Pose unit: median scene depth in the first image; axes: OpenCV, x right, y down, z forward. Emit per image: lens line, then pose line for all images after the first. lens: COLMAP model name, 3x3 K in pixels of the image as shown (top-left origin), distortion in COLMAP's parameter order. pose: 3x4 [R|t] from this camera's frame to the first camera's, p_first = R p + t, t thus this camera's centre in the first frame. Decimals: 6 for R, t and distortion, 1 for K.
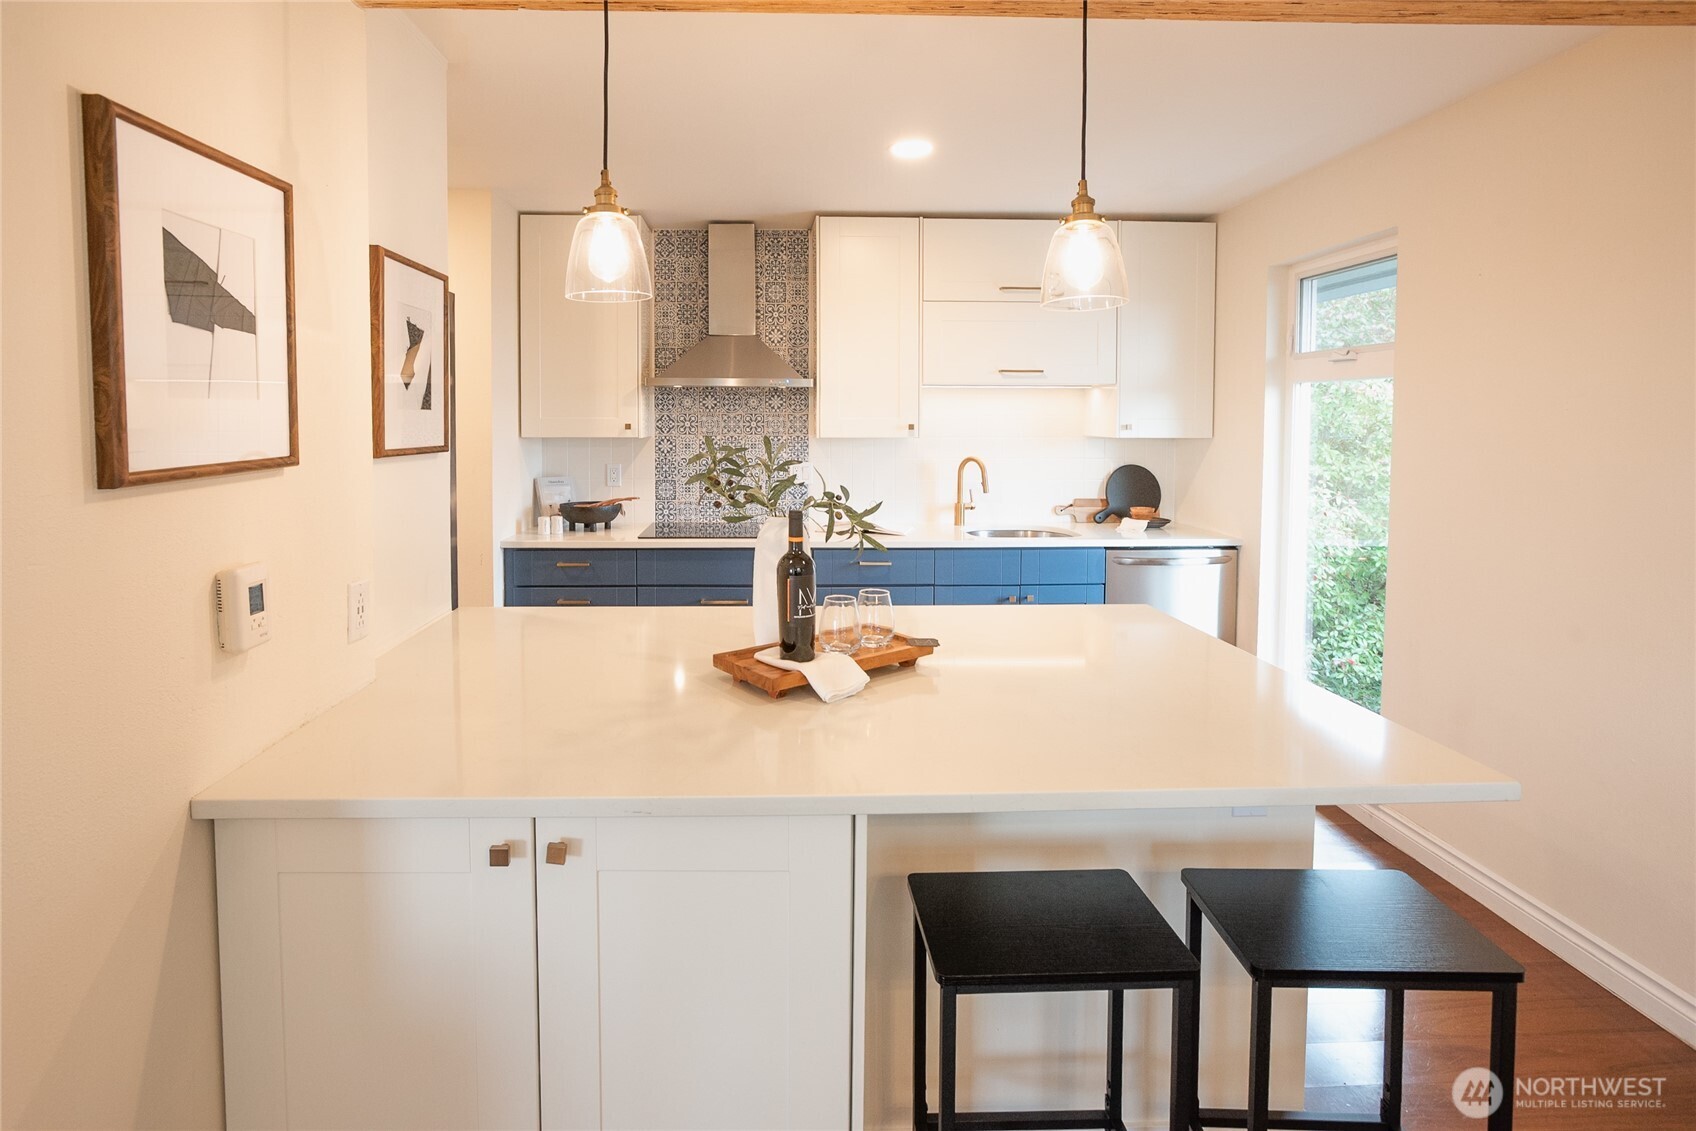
lens RADIAL K [[816.4, 0, 810.2], [0, 816.4, 449.2], [0, 0, 1]] dist [-0.022104, 0.000004]
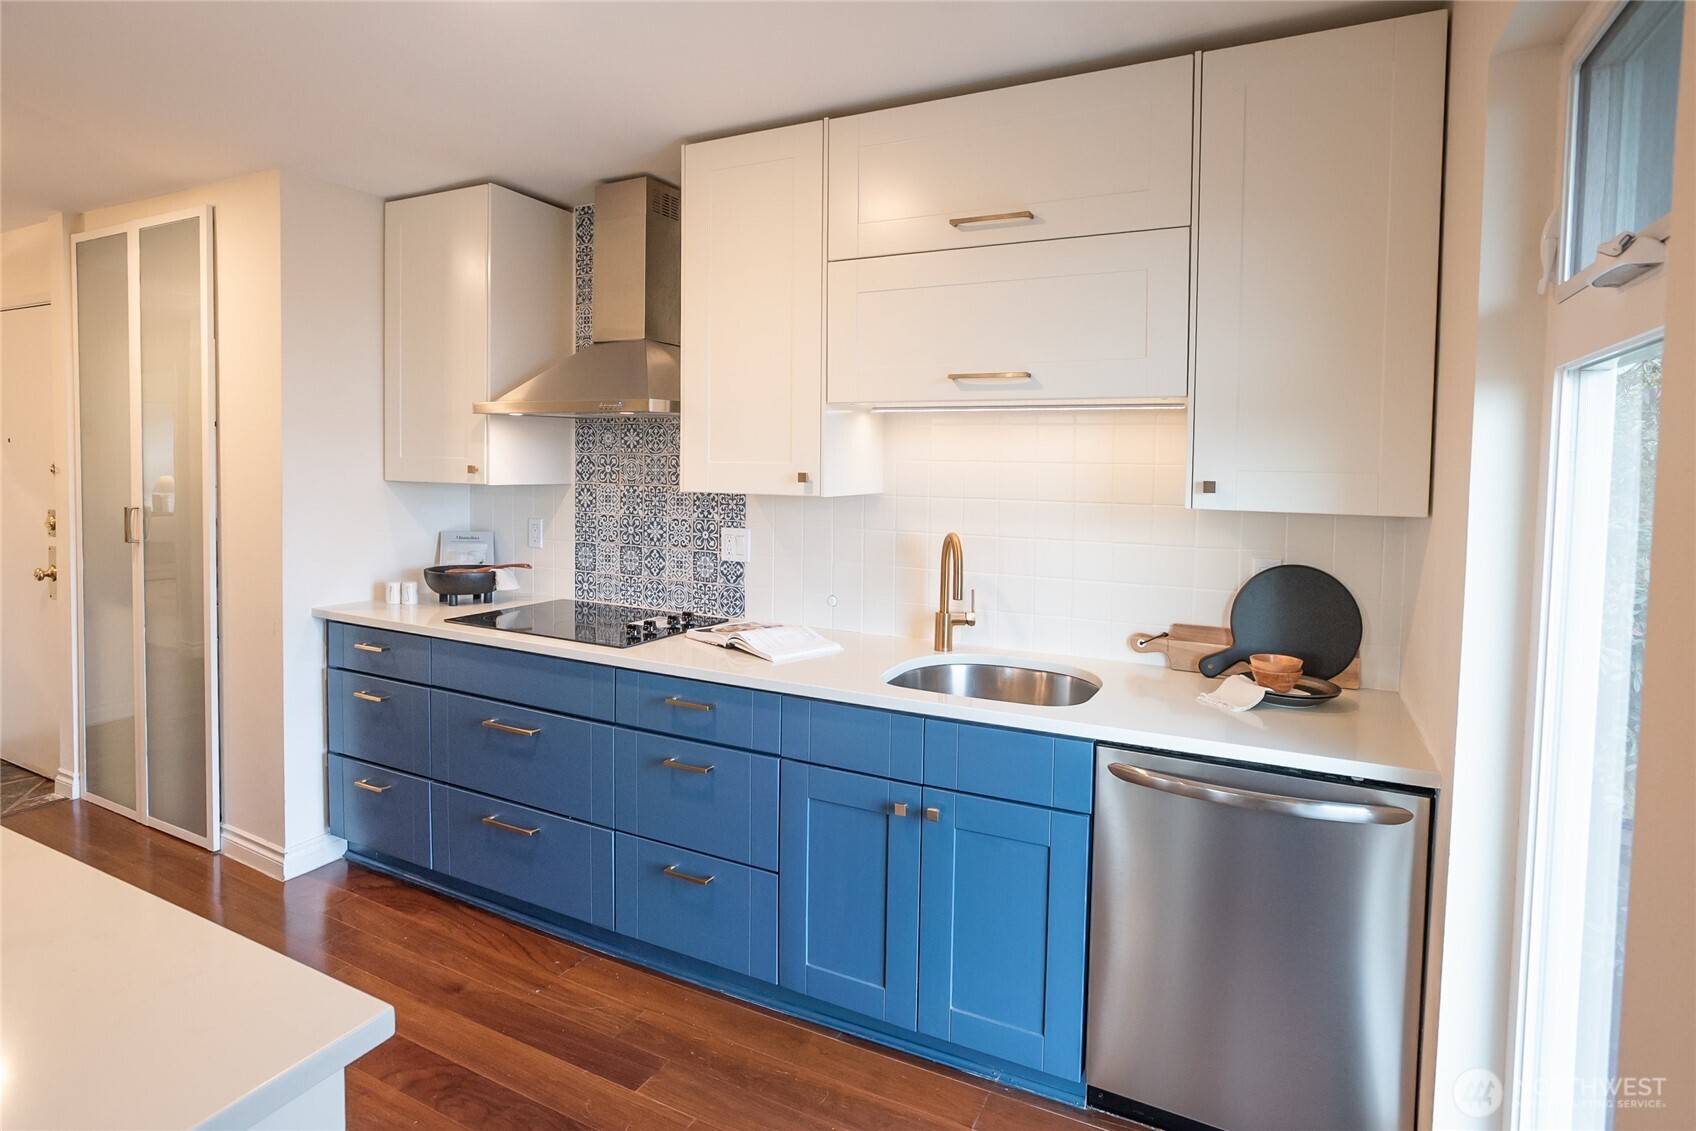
lens RADIAL K [[865.3, 0, 854.9], [0, 865.3, 496.2], [0, 0, 1]] dist [-0.026524, 0.001056]
pose [[0.879934, 0.030037, -0.474146, 0.428807], [-0.032325, 0.999472, 0.003328, -0.016488], [0.473995, 0.012399, 0.880440, 0.443902]]
